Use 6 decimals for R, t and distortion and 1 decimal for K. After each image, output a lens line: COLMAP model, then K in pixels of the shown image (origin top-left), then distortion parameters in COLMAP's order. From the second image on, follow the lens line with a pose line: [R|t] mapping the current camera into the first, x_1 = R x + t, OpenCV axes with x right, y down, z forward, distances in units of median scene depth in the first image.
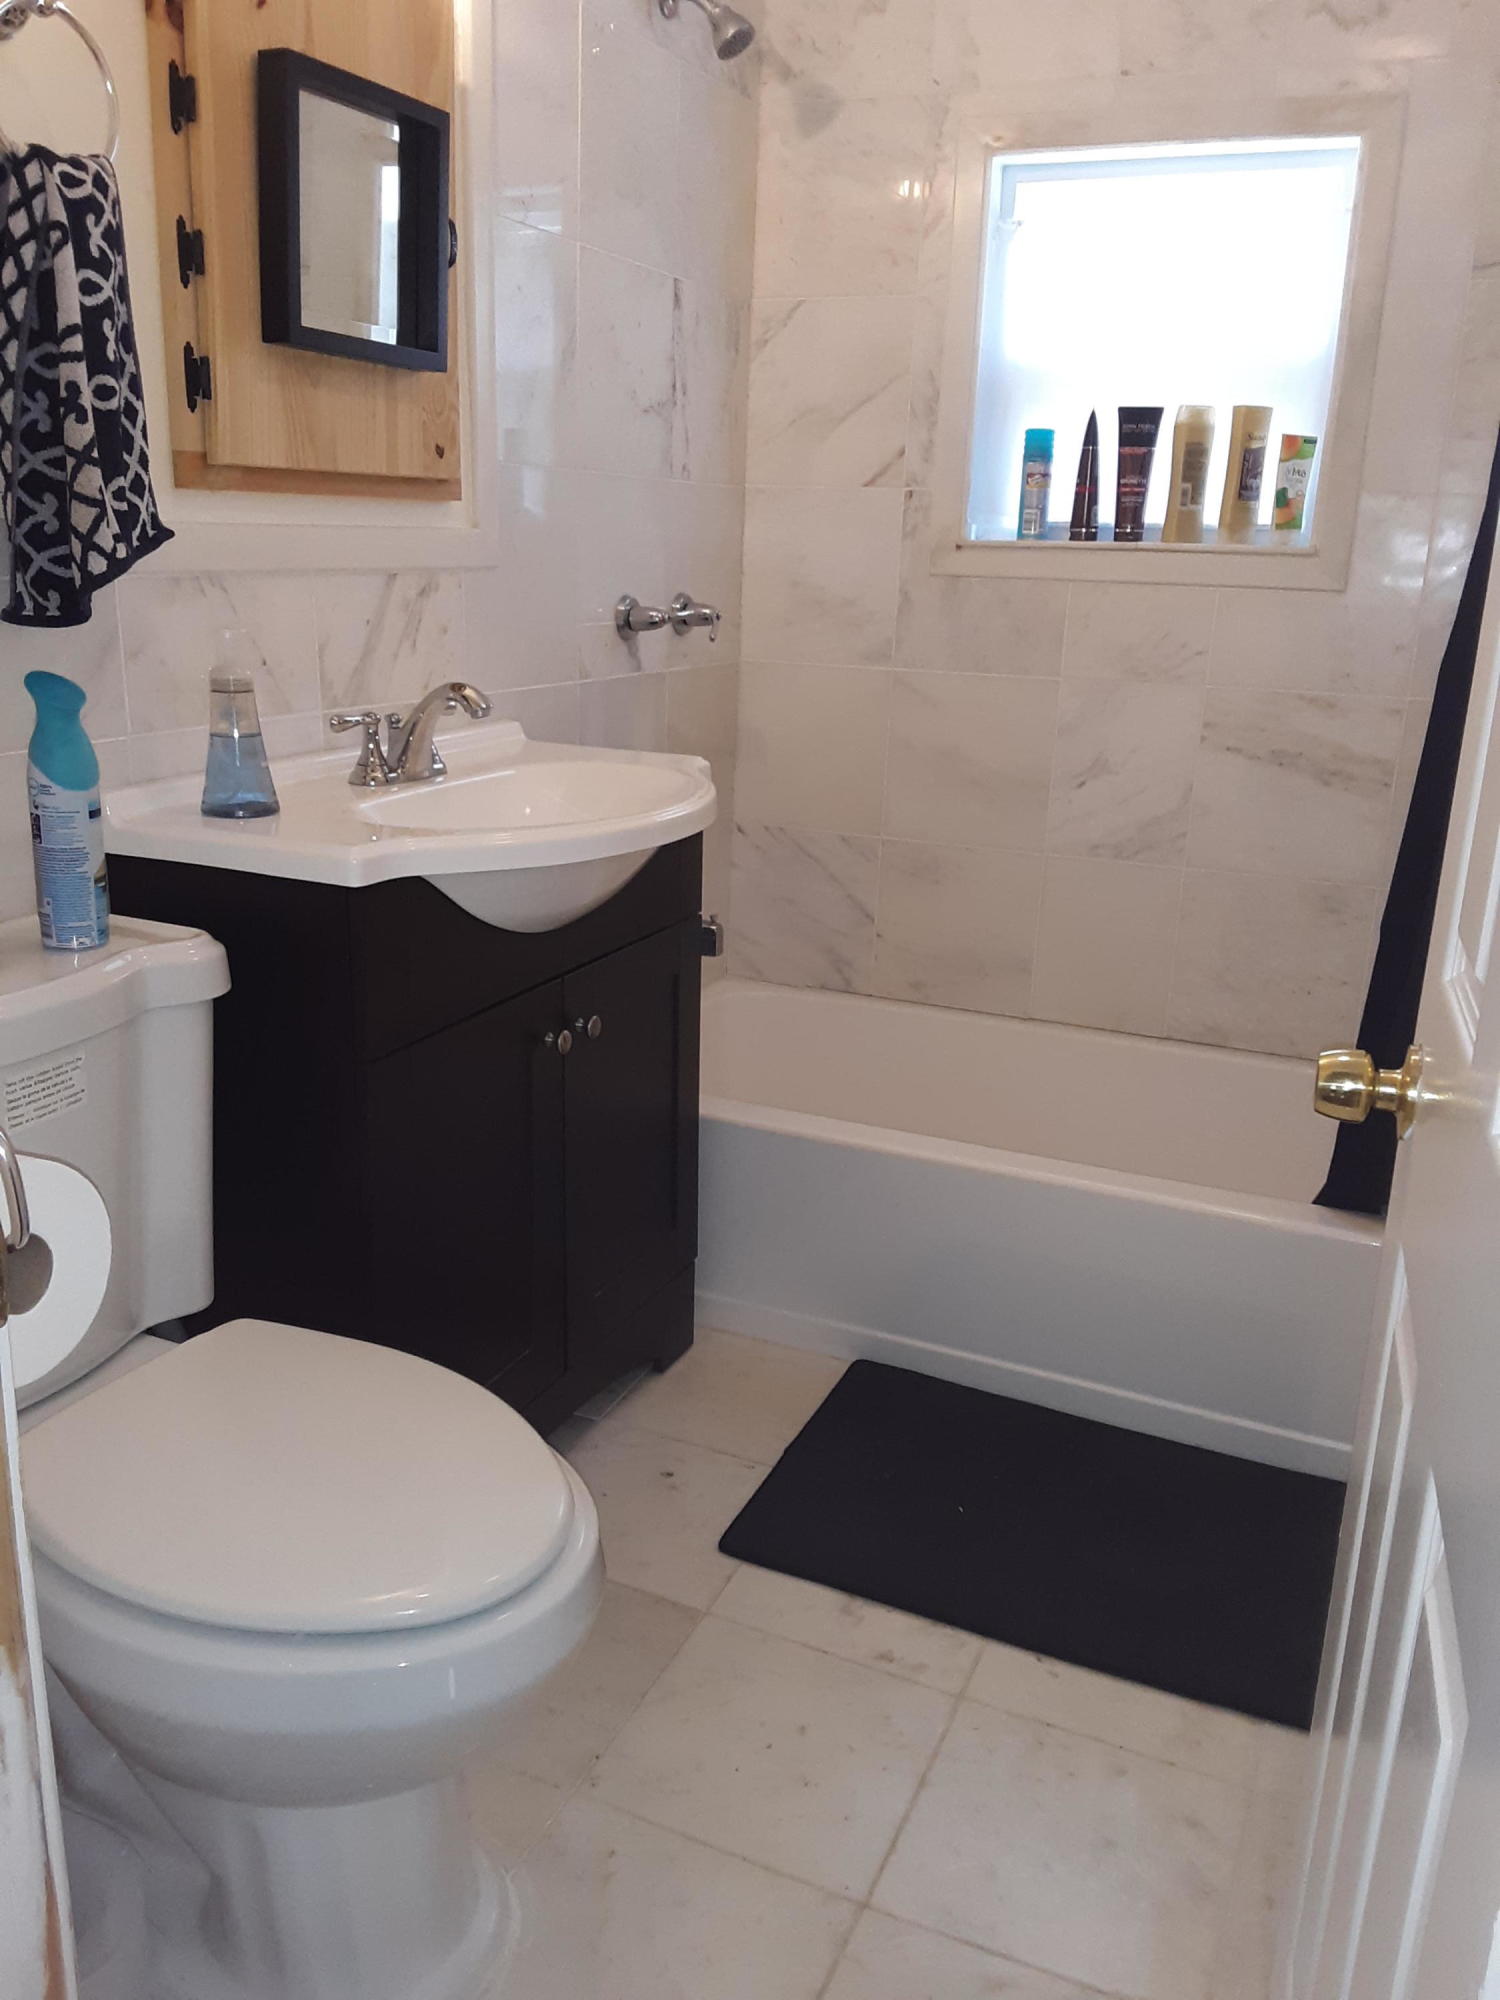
lens RADIAL K [[1633.7, 0, 750.0], [0, 1633.7, 1000.0], [0, 0, 1]] dist [0.160200, -0.245383]
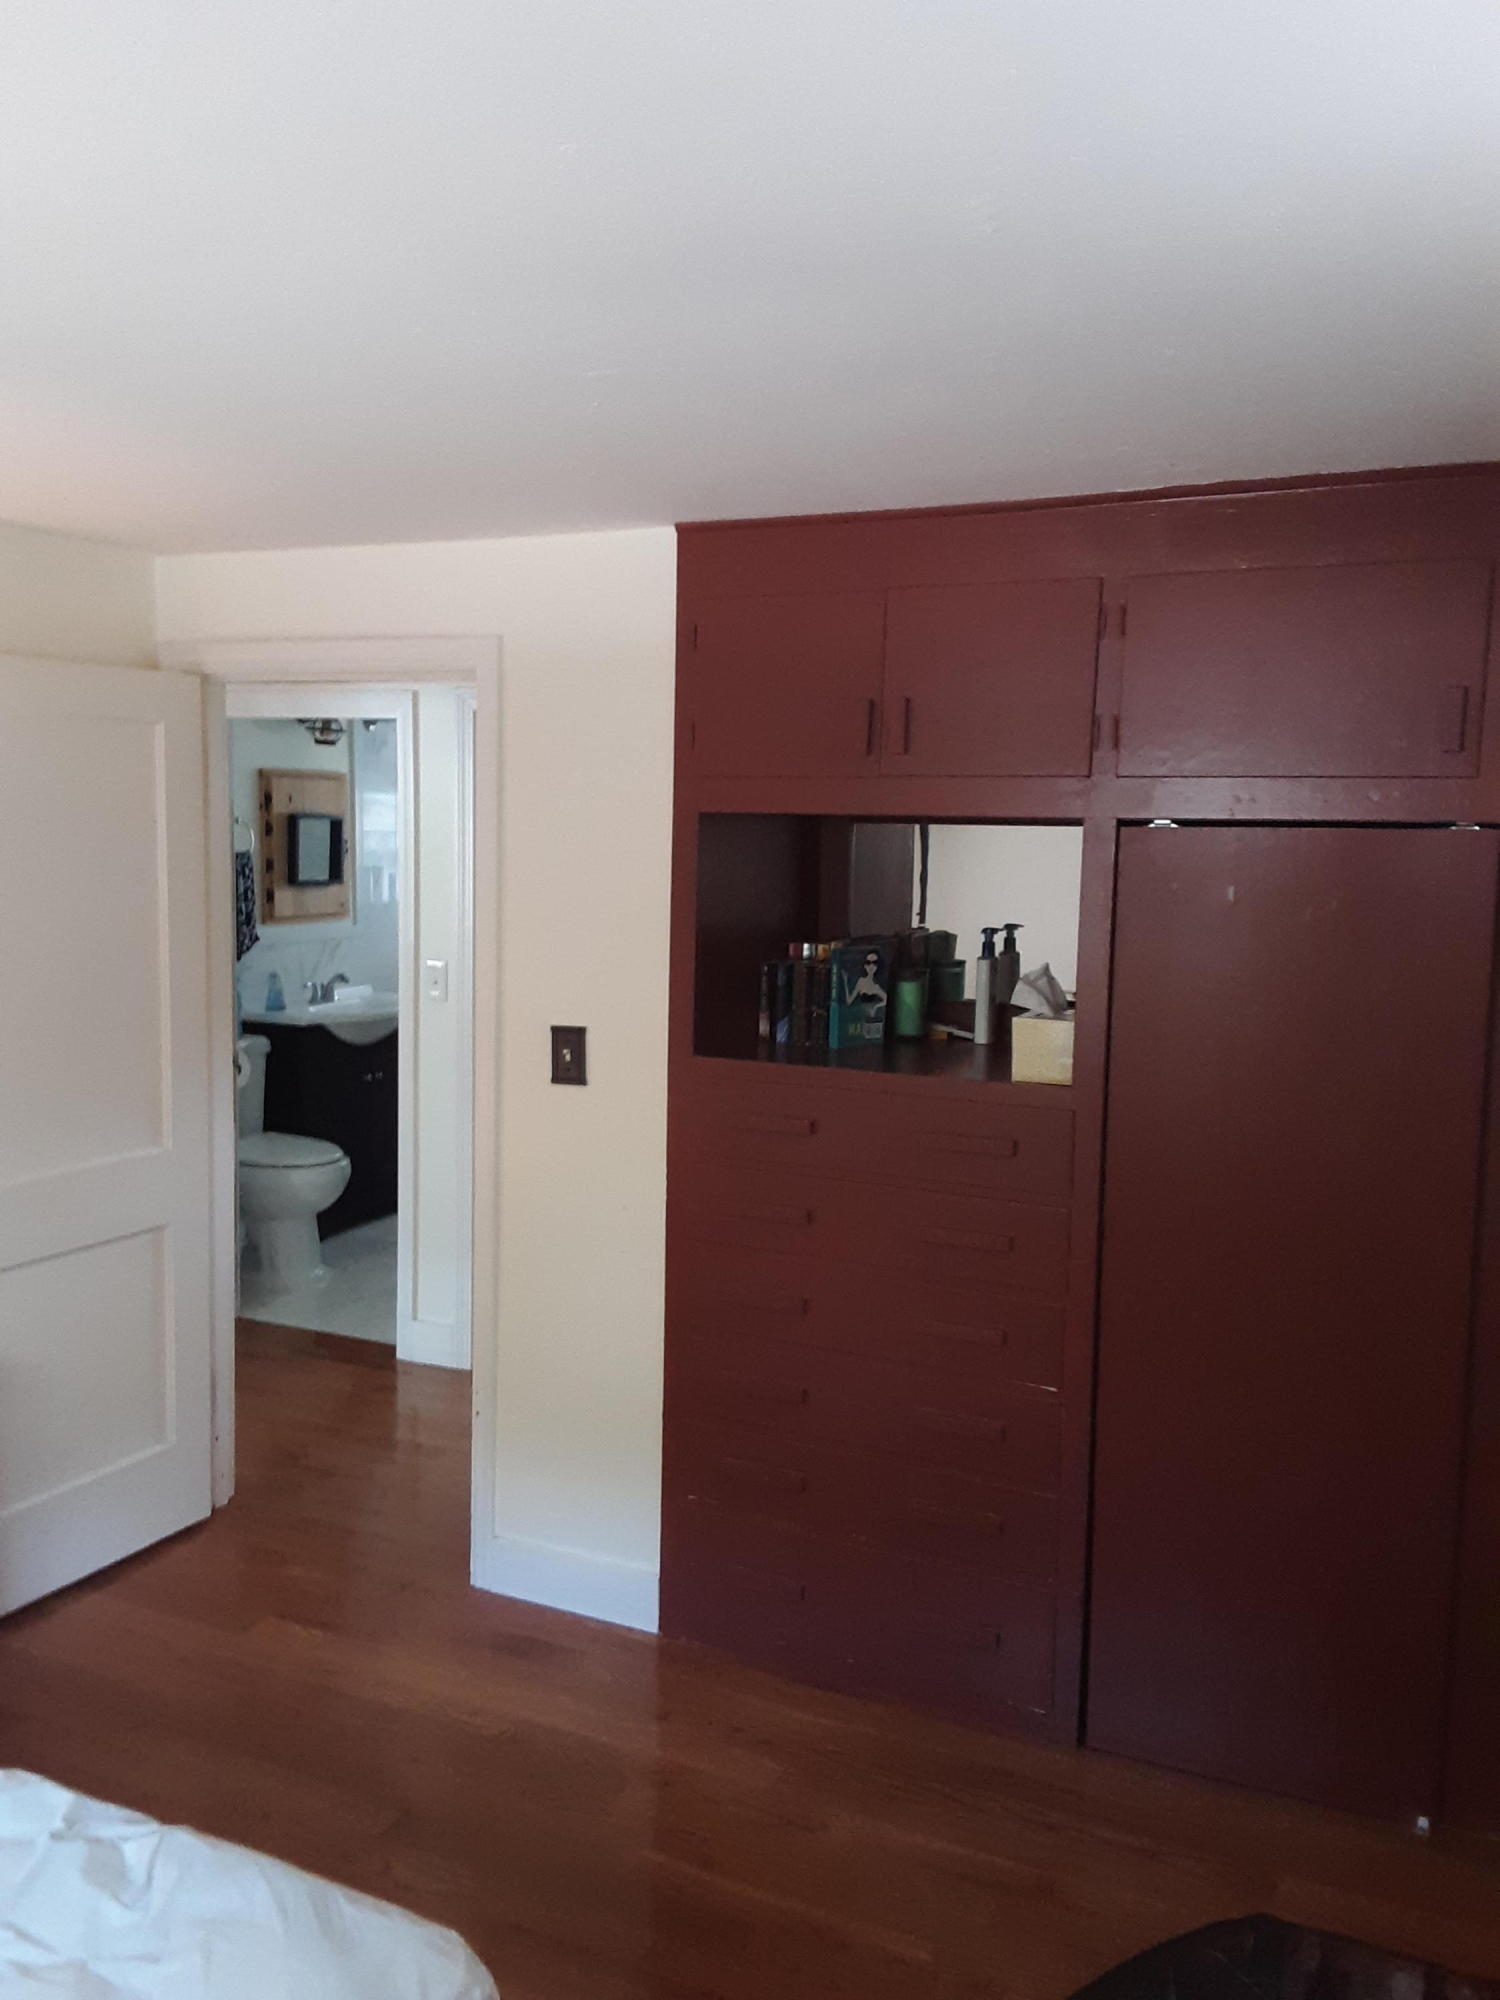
lens RADIAL K [[1633.7, 0, 750.0], [0, 1633.7, 1000.0], [0, 0, 1]] dist [0.160200, -0.245383]
pose [[0.999788, -0.014046, -0.015025, 0.800079], [0.011222, 0.984710, -0.173839, 0.515497], [0.017237, 0.173634, 0.984659, -2.593501]]
